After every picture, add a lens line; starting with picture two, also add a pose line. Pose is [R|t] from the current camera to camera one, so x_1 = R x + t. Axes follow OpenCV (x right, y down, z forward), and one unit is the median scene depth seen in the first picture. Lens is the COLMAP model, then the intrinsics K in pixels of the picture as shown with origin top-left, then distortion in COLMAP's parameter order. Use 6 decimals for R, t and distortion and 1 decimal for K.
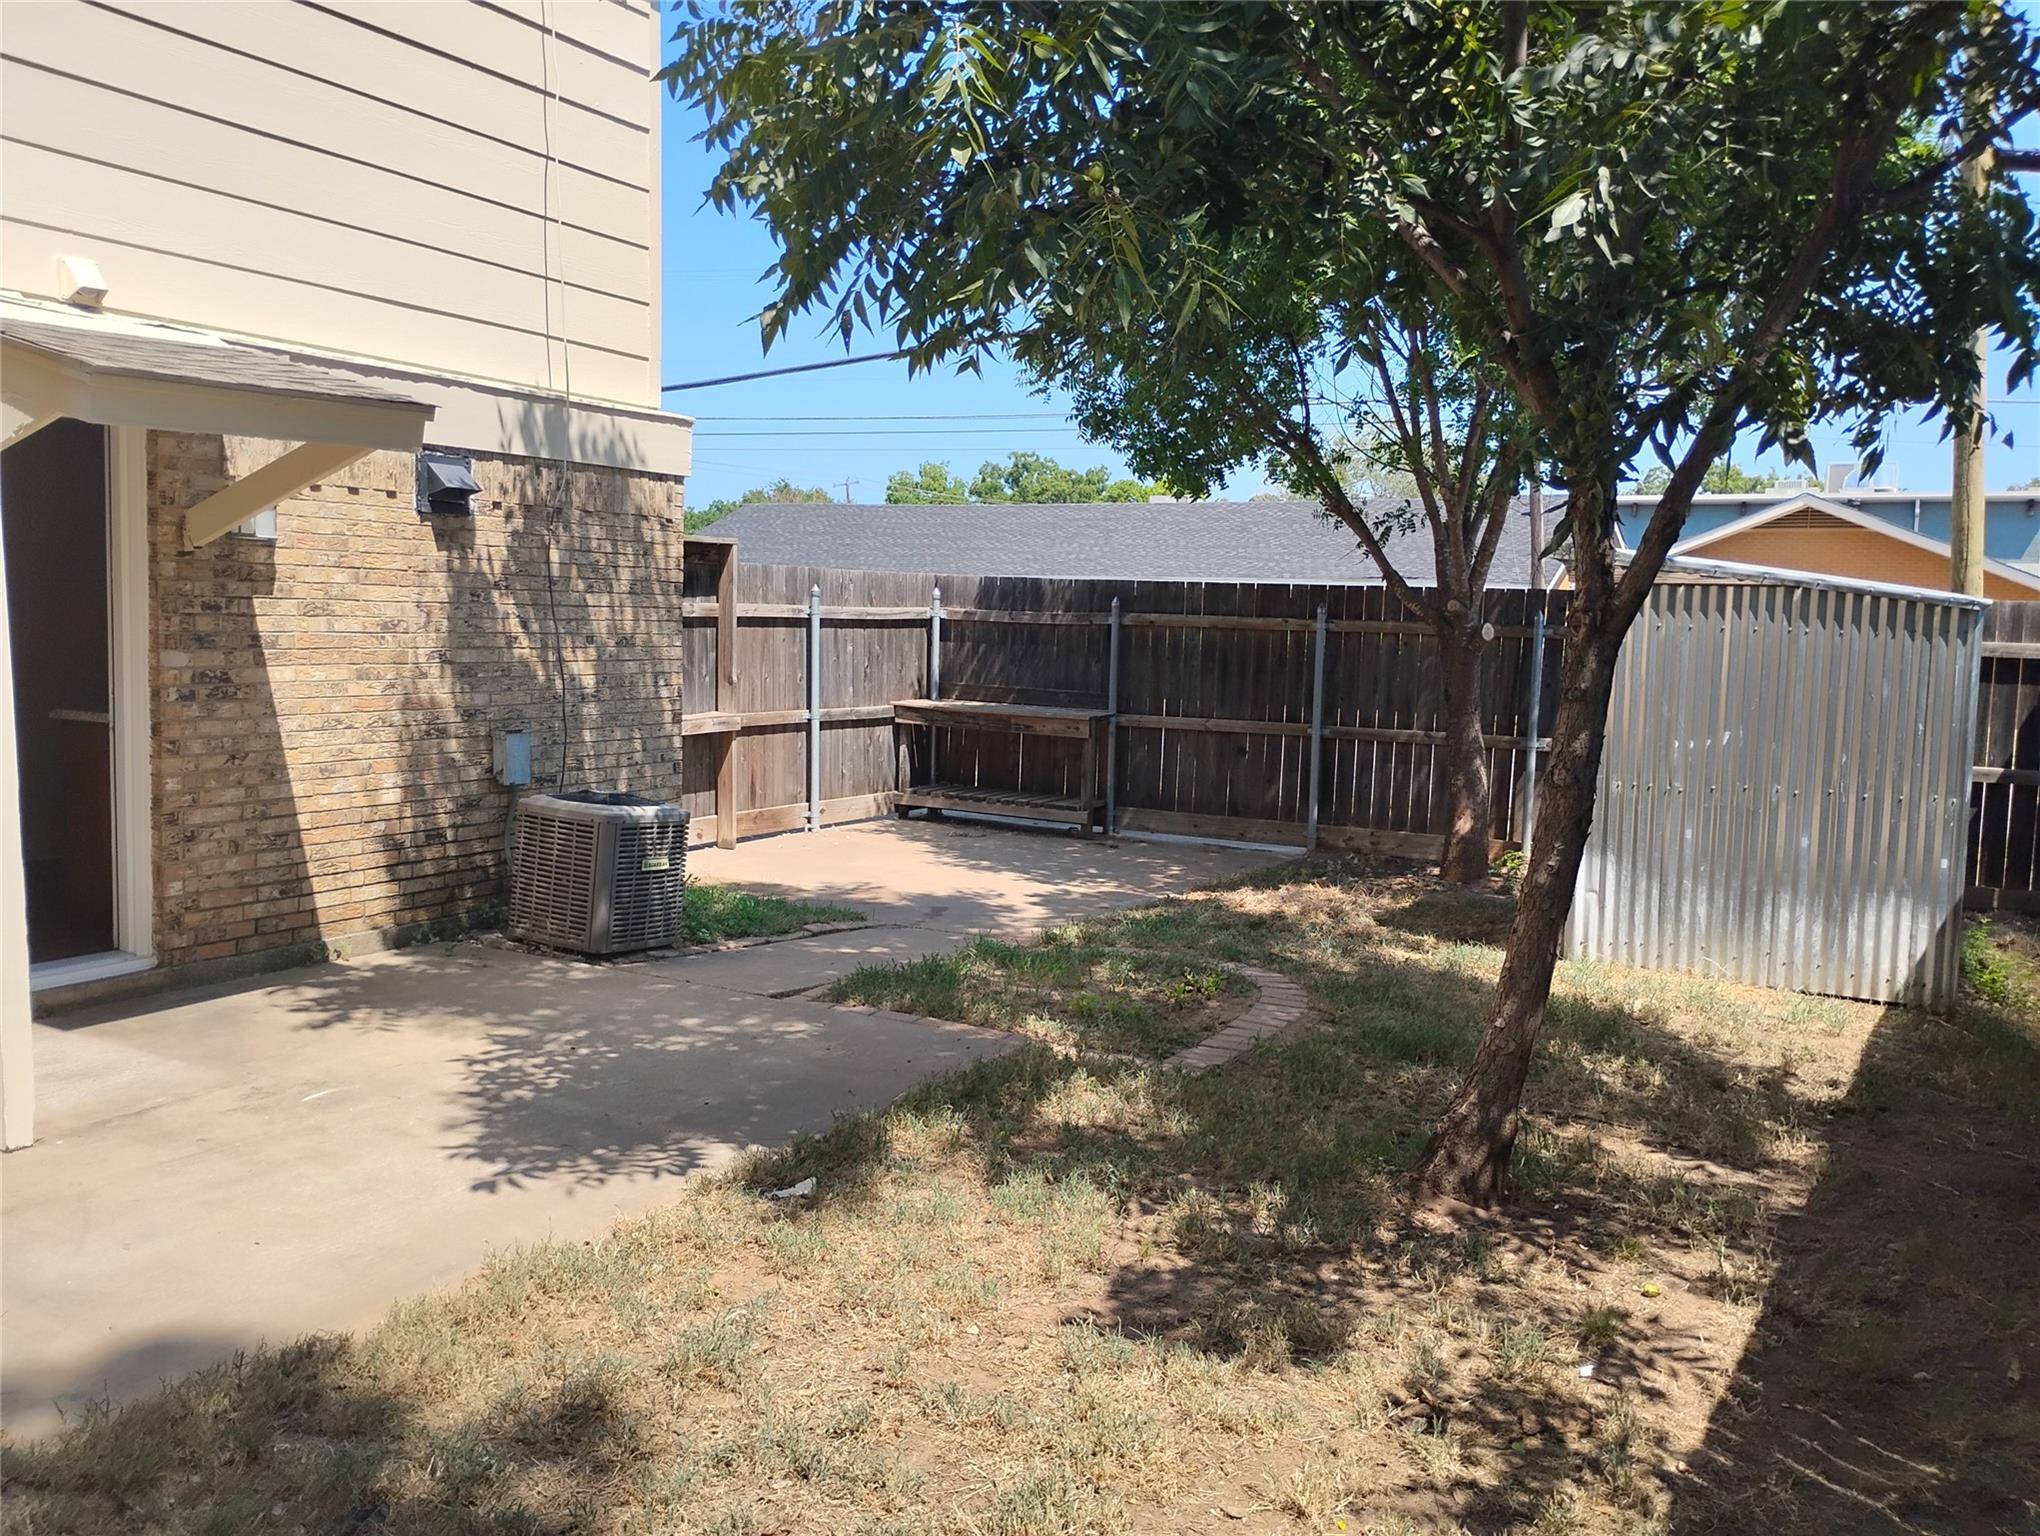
lens RADIAL K [[1706.5, 0, 1018.9], [0, 1706.5, 759.5], [0, 0, 1]] dist [0.051676, -0.071523]
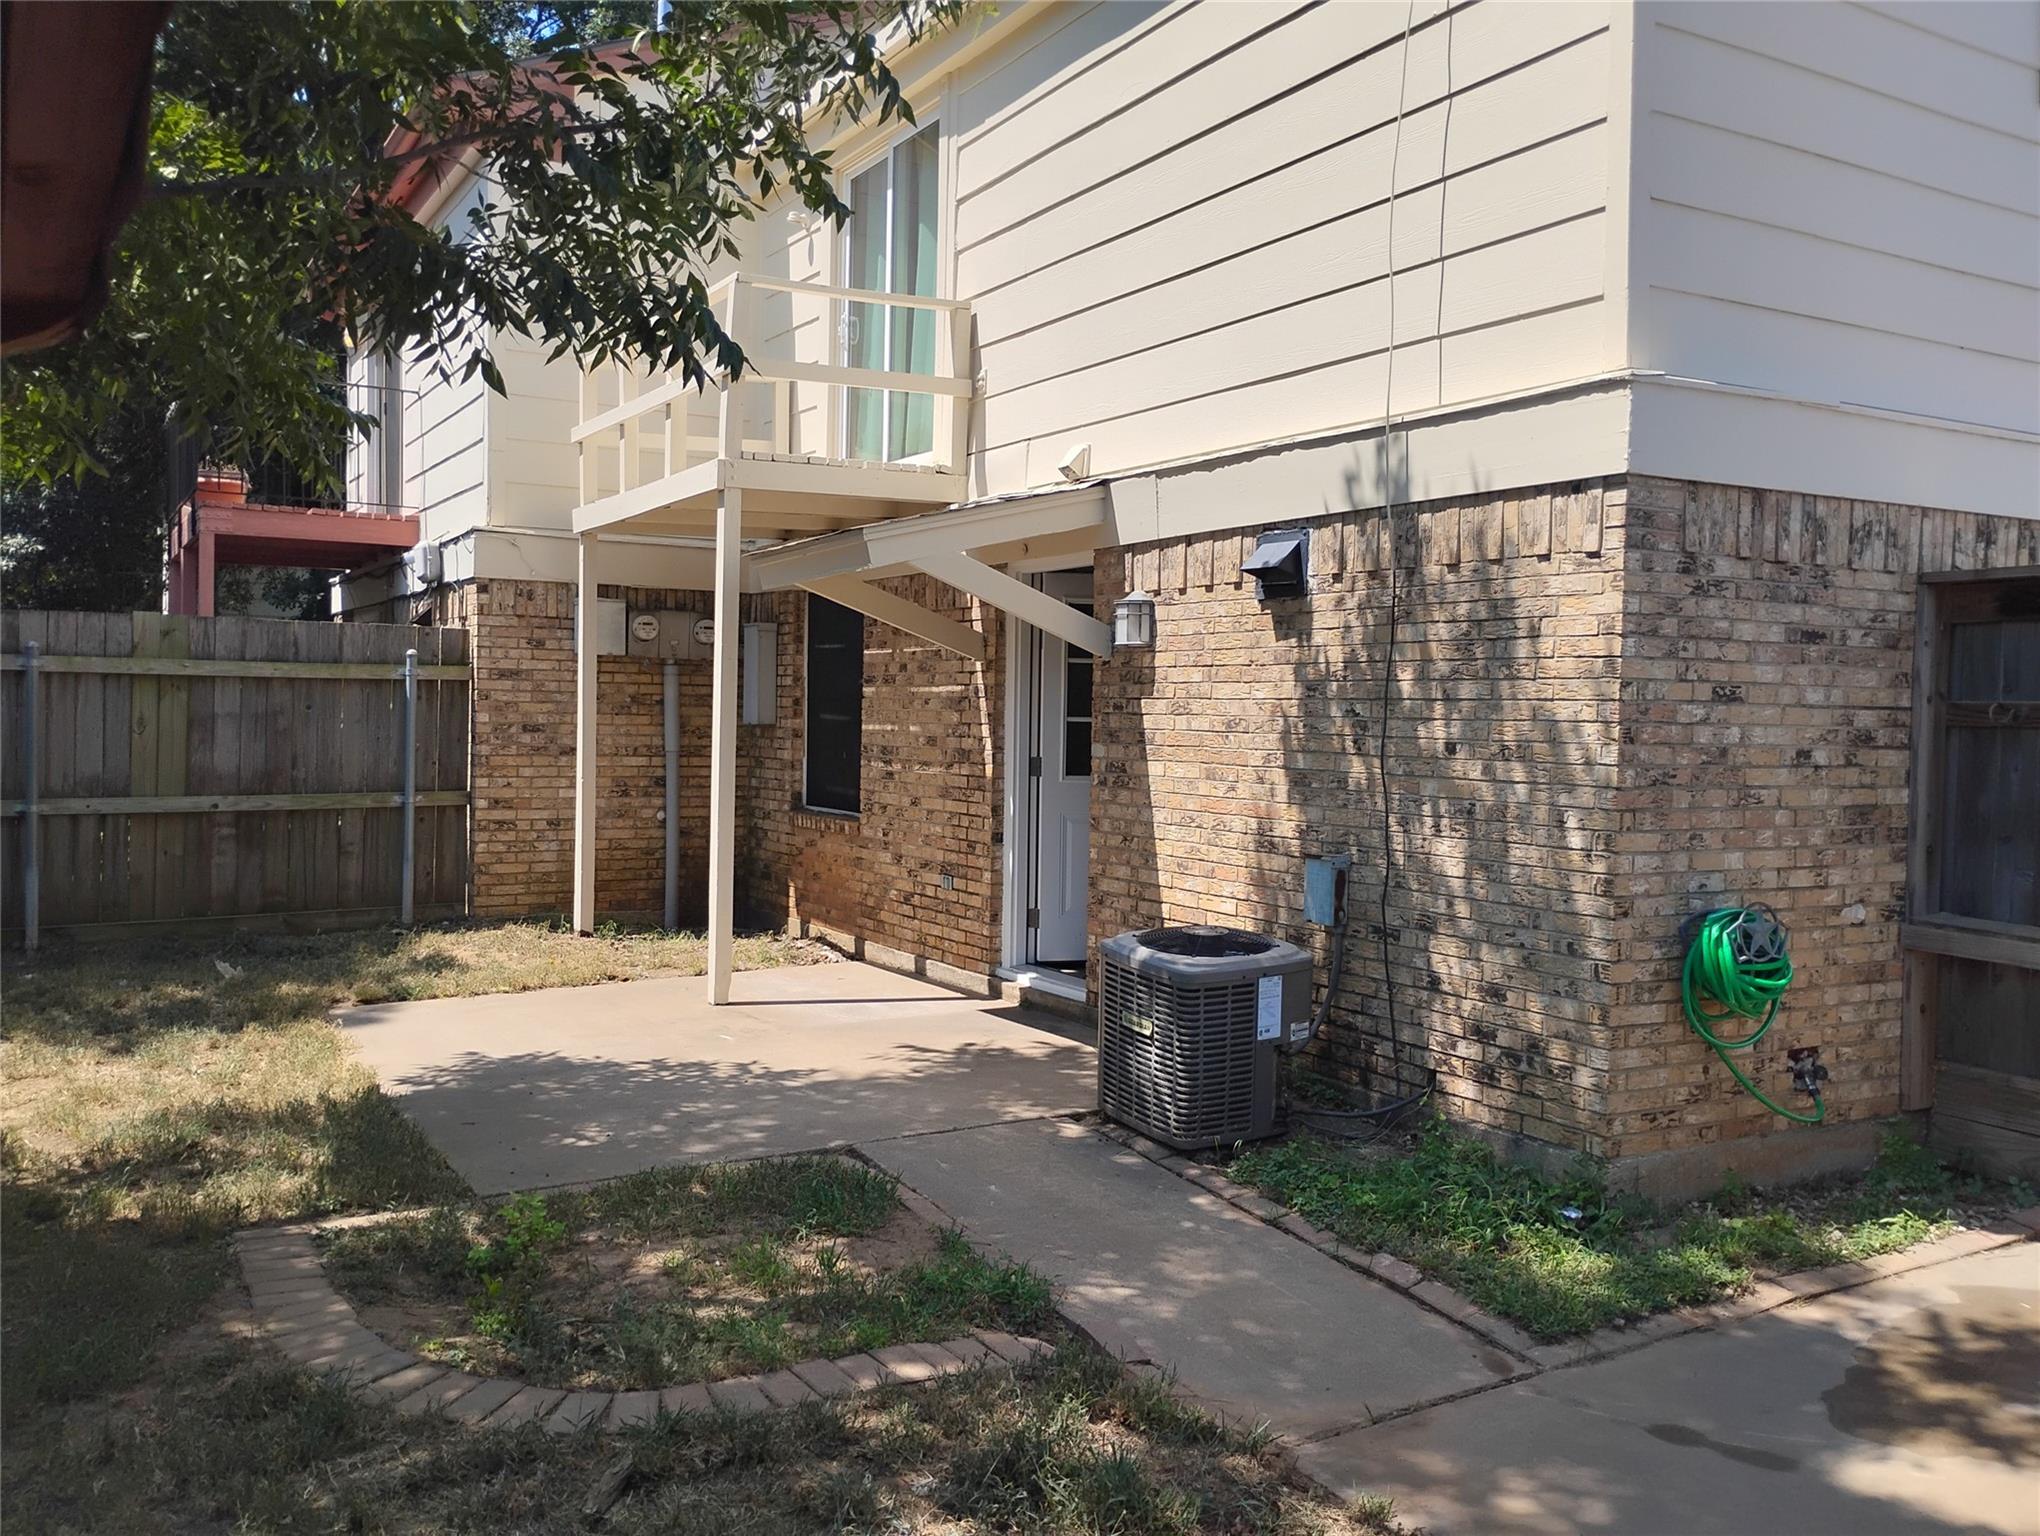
lens RADIAL K [[1706.5, 0, 1016.2], [0, 1706.5, 761.8], [0, 0, 1]] dist [0.051676, -0.071523]
pose [[-0.520925, -0.013036, -0.853503, 0.514815], [-0.103469, 0.993475, 0.047977, -0.093320], [0.847308, 0.113303, -0.518875, 1.436051]]
